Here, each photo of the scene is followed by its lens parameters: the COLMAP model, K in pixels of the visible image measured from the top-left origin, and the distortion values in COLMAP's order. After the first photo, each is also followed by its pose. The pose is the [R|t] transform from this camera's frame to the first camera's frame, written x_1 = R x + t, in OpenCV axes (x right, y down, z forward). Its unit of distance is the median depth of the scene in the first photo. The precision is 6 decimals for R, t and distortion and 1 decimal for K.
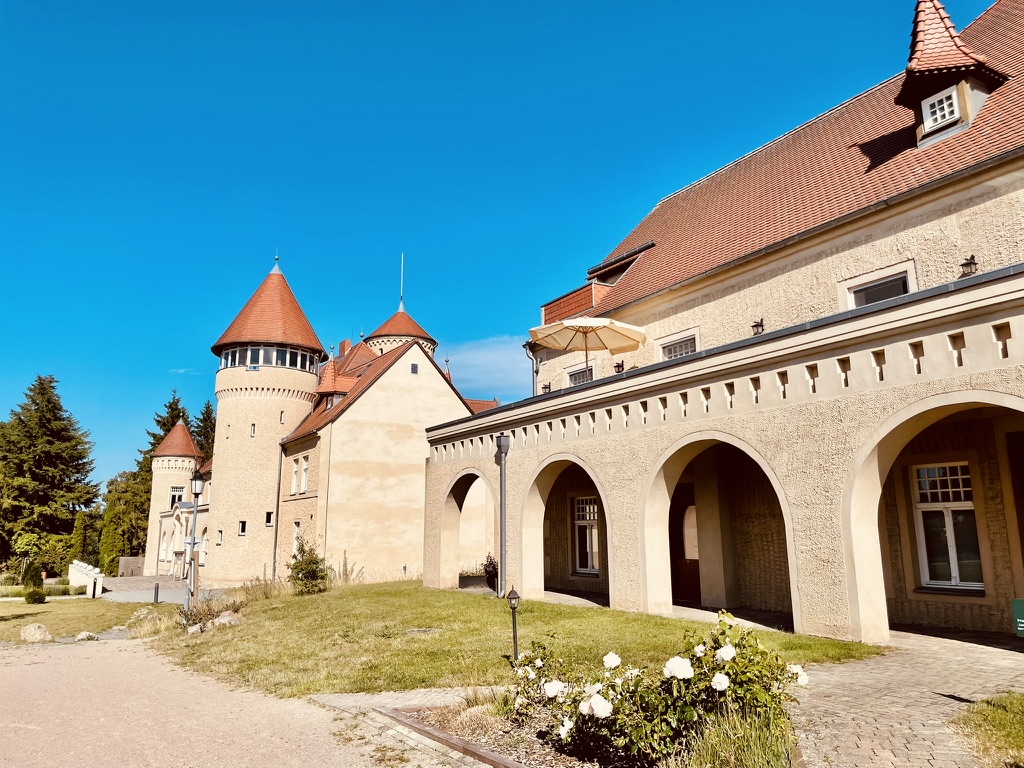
lens RADIAL K [[776.5, 0, 522.4], [0, 776.5, 385.0], [0, 0, 1]] dist [0.049058, -0.002653]
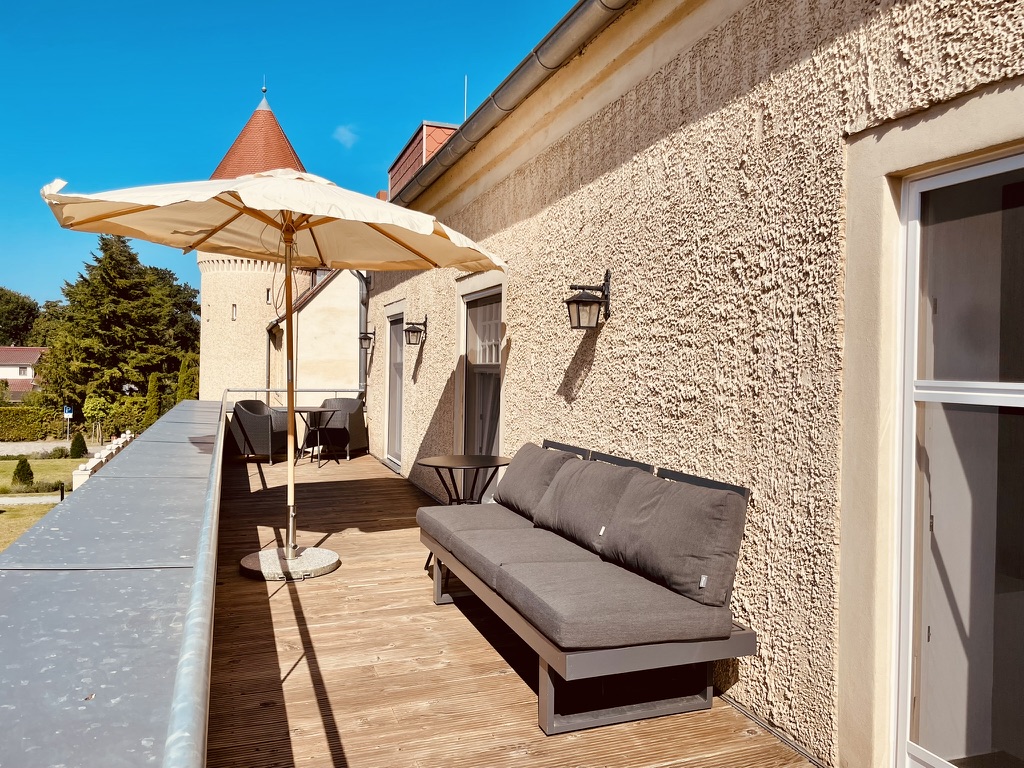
lens RADIAL K [[776.5, 0, 522.4], [0, 776.5, 385.0], [0, 0, 1]] dist [0.049058, -0.002653]
pose [[0.981756, 0.029176, -0.187894, 0.074611], [0.010648, 0.978172, 0.207525, -0.023339], [0.189847, -0.205740, 0.960015, 0.163643]]
